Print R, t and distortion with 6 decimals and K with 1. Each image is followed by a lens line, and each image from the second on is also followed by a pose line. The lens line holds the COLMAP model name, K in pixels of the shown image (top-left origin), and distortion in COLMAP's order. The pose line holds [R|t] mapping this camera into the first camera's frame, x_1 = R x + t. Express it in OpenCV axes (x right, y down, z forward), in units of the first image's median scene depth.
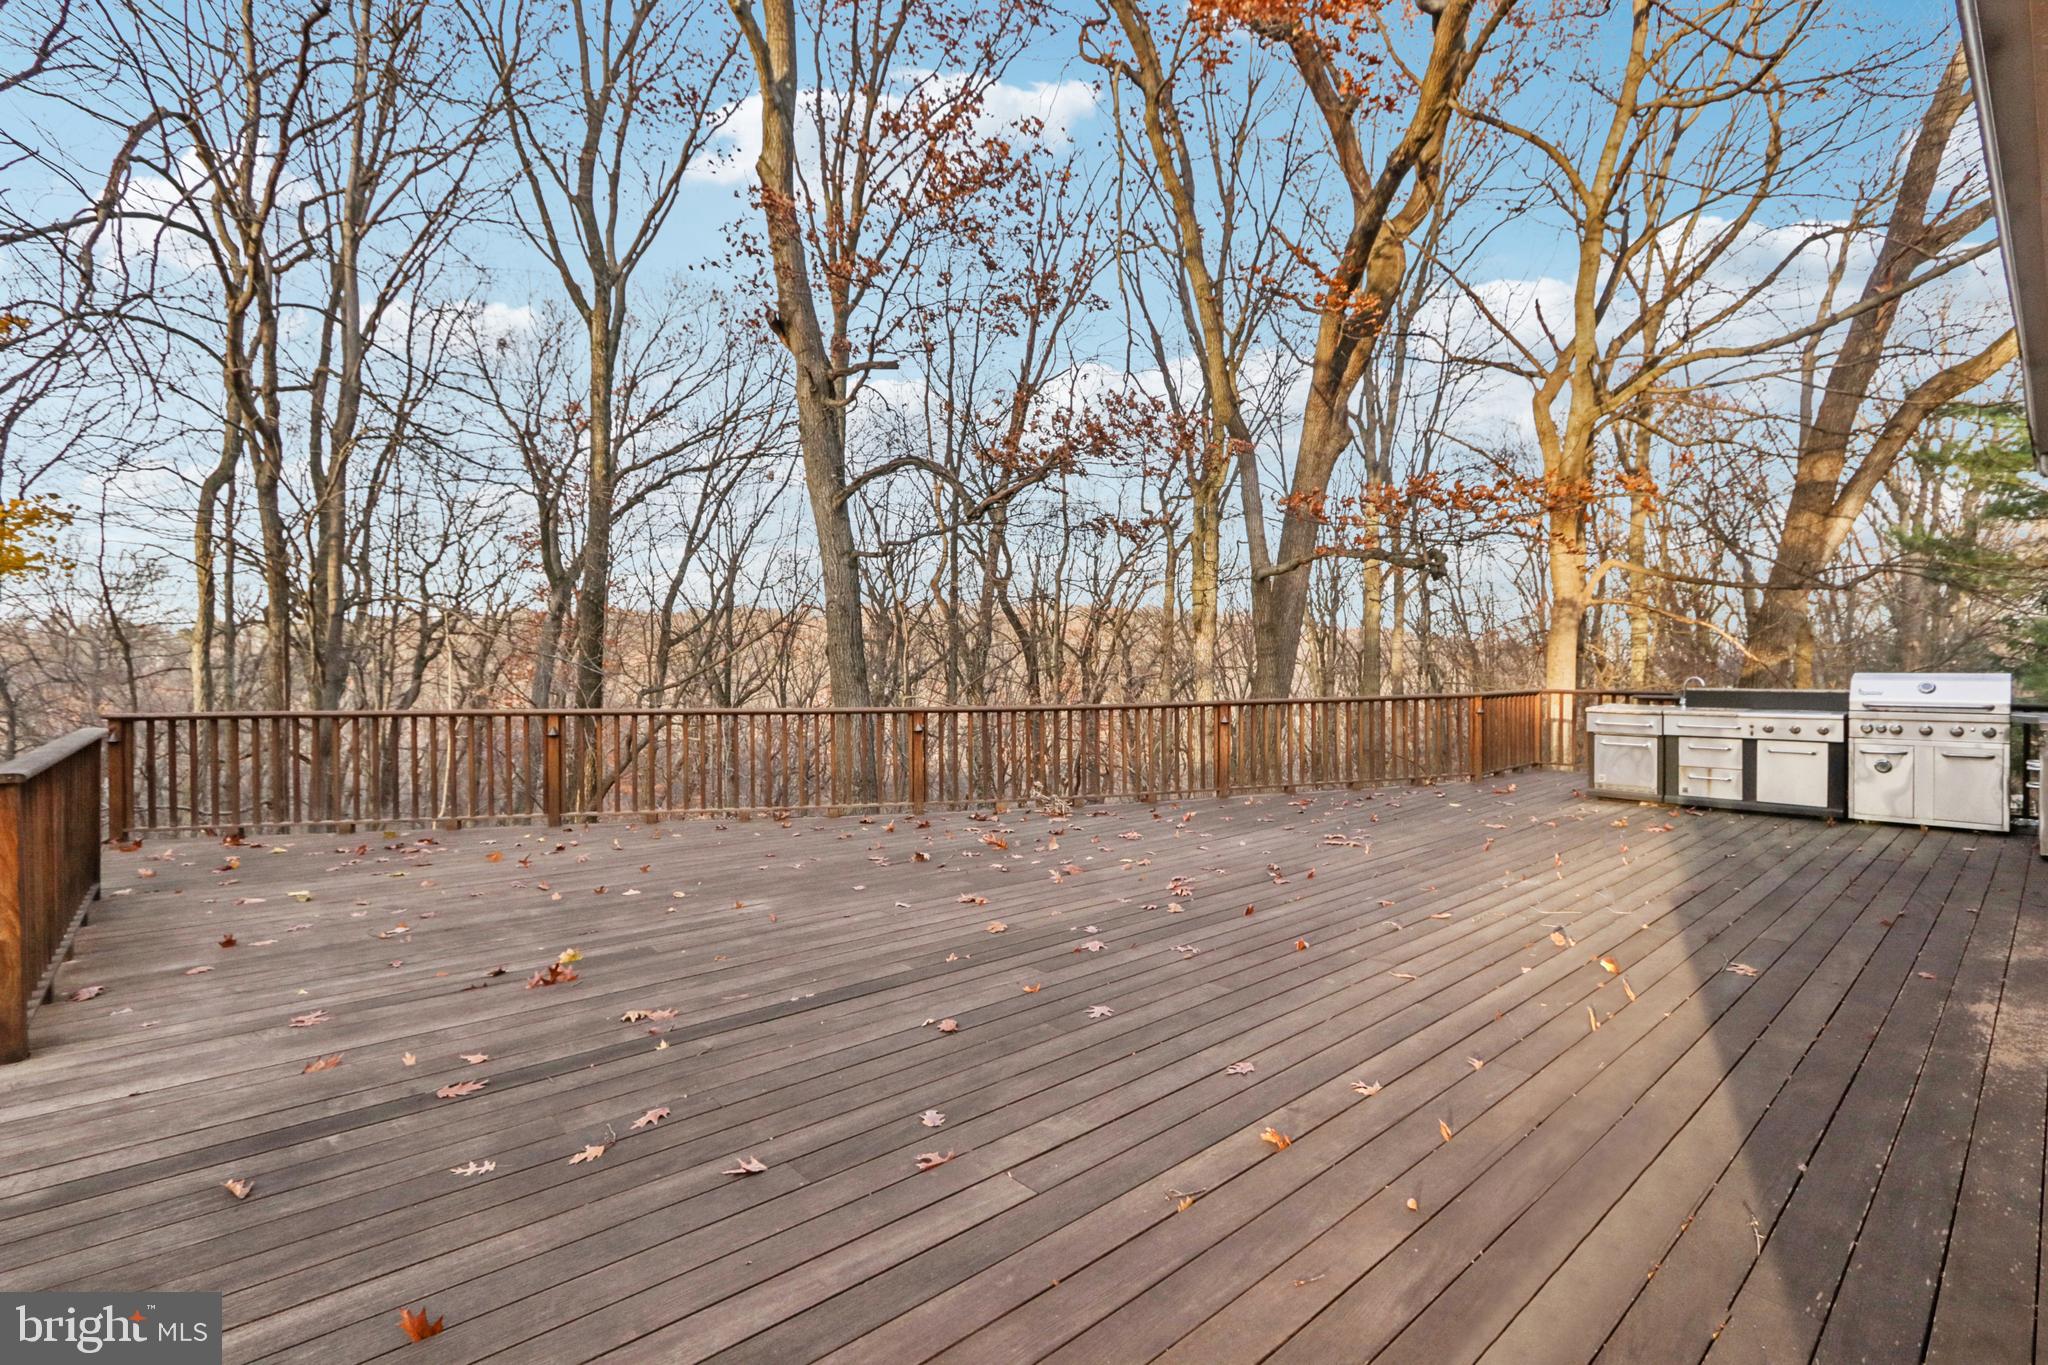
lens RADIAL K [[954.7, 0, 1025.3], [0, 954.7, 680.4], [0, 0, 1]] dist [-0.022190, 0.004981]
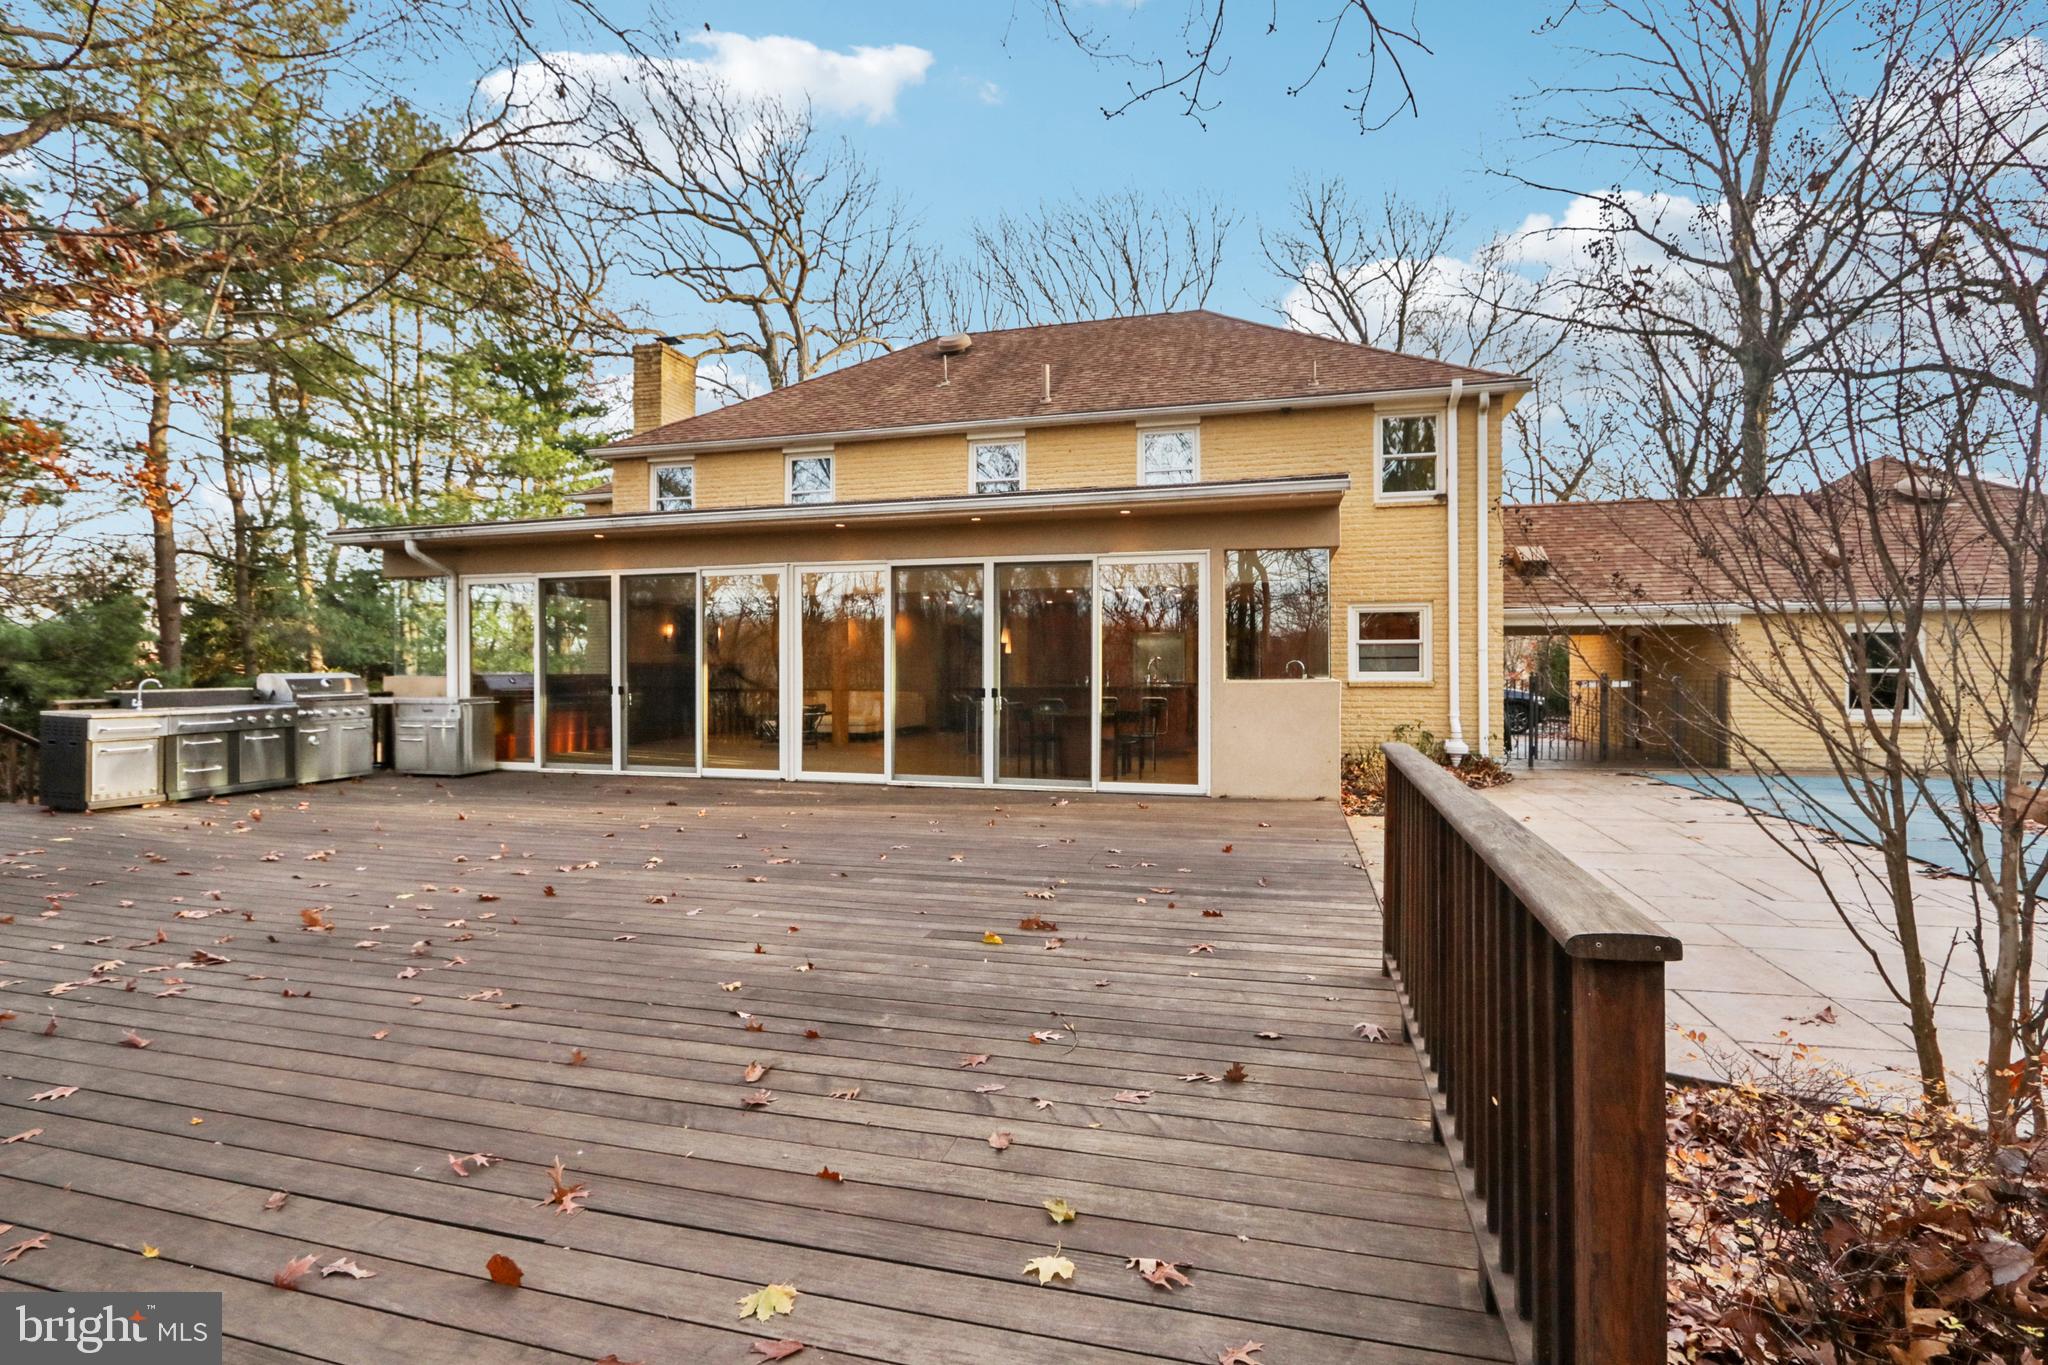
lens RADIAL K [[954.7, 0, 1006.5], [0, 954.7, 667.2], [0, 0, 1]] dist [-0.022190, 0.004981]
pose [[-0.543714, 0.005327, 0.839254, -0.772711], [0.015540, 0.999872, 0.003721, -0.007793], [-0.839127, 0.015065, -0.543727, 0.874109]]
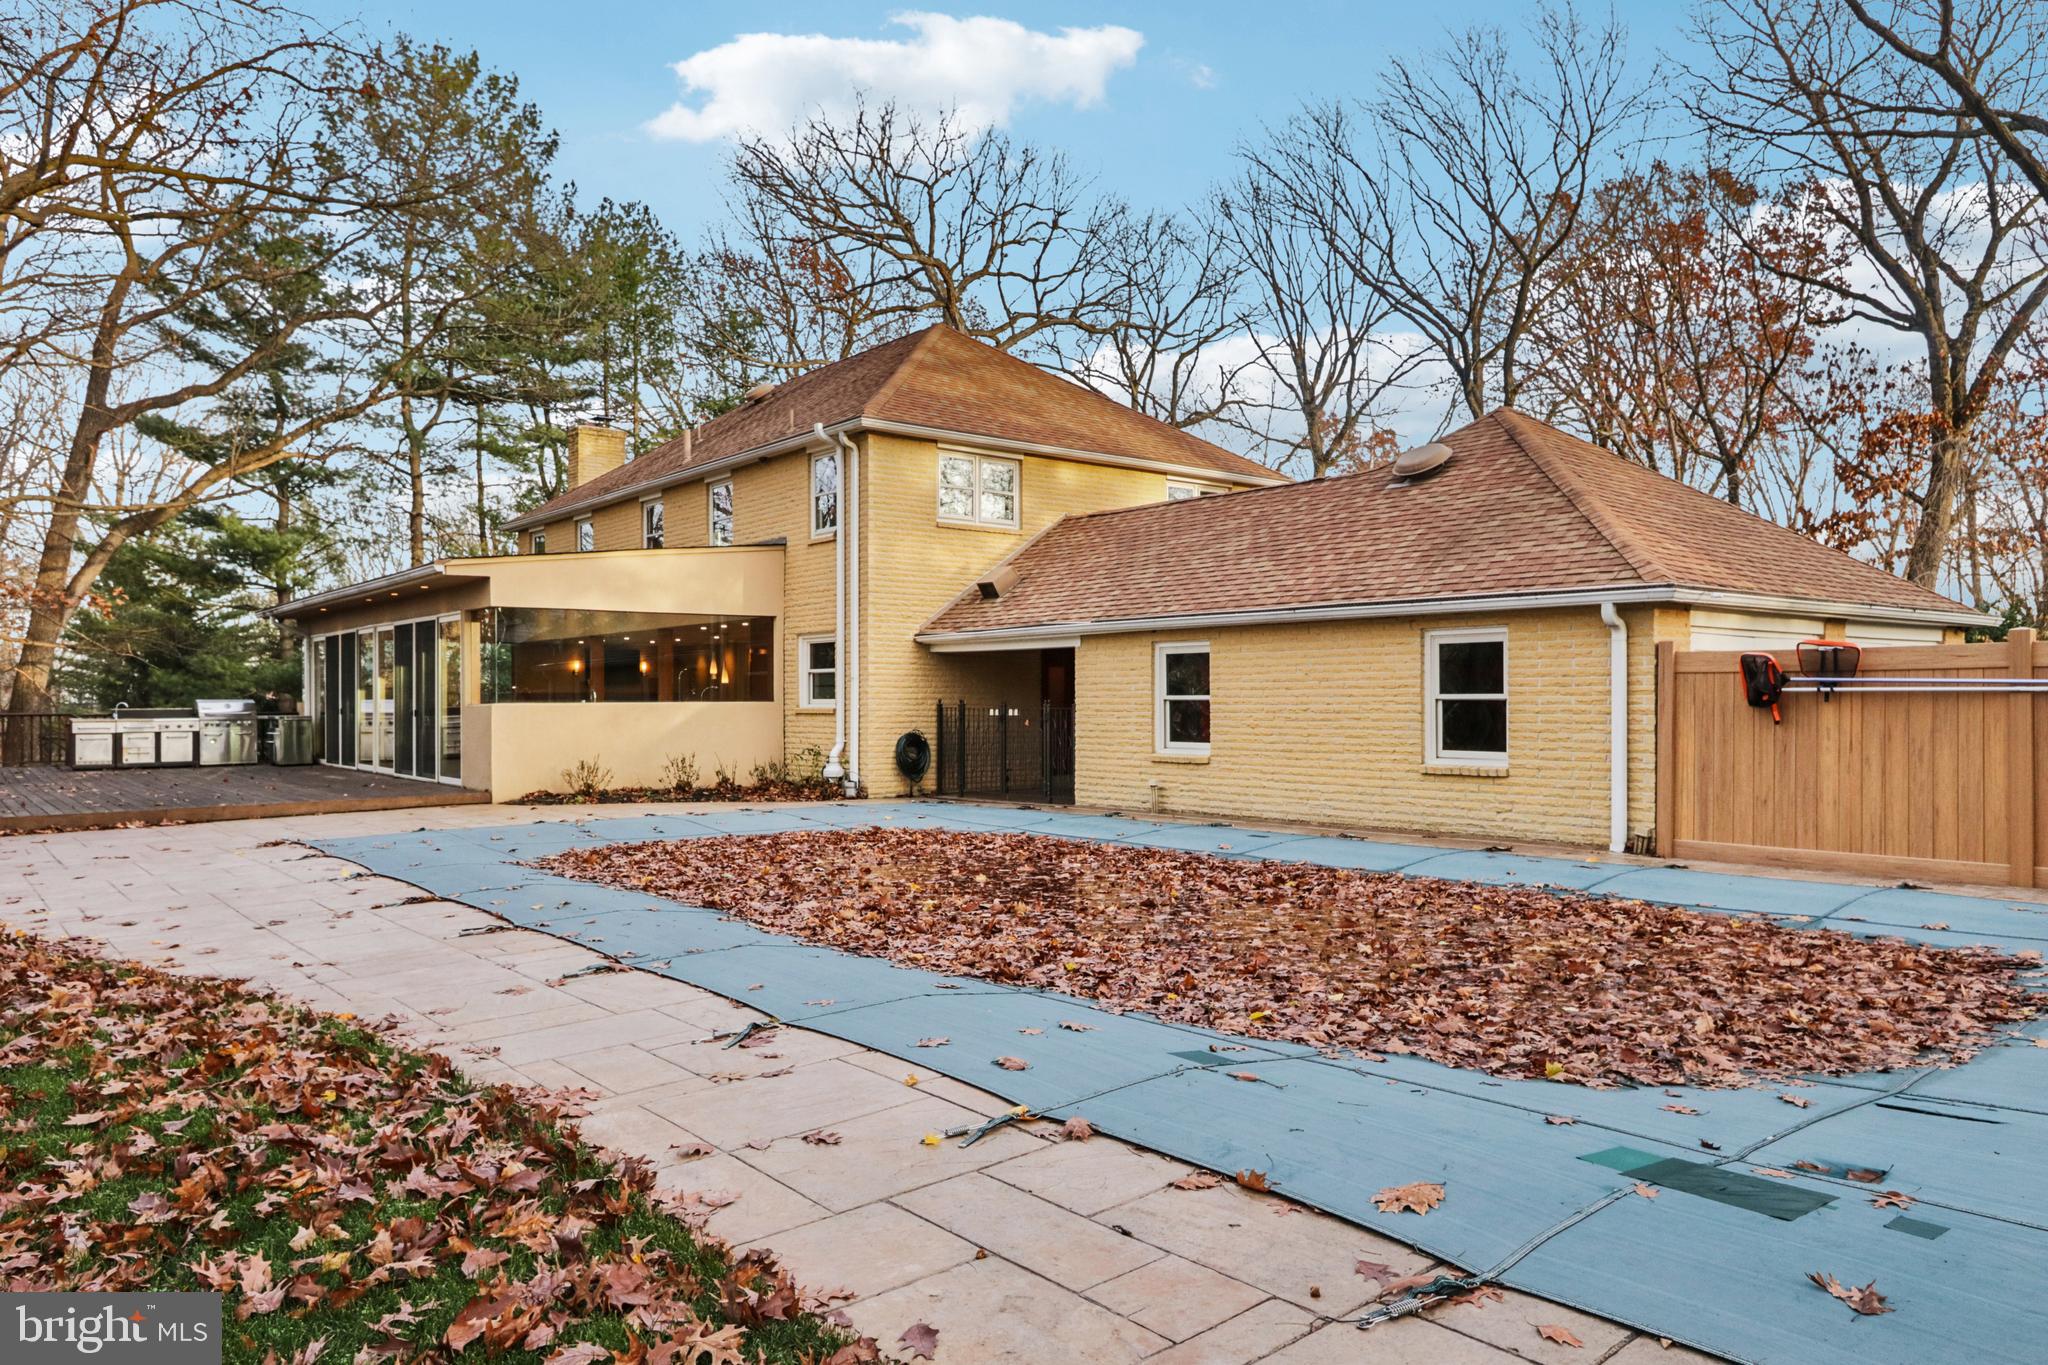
lens RADIAL K [[1431.8, 0, 1012.9], [0, 1431.8, 676.4], [0, 0, 1]] dist [-0.001430, -0.000113]
pose [[0.066953, 0.015188, 0.997641, -2.394826], [0.017087, 0.999720, -0.016366, 0.024464], [-0.997610, 0.018143, 0.066675, -1.165191]]
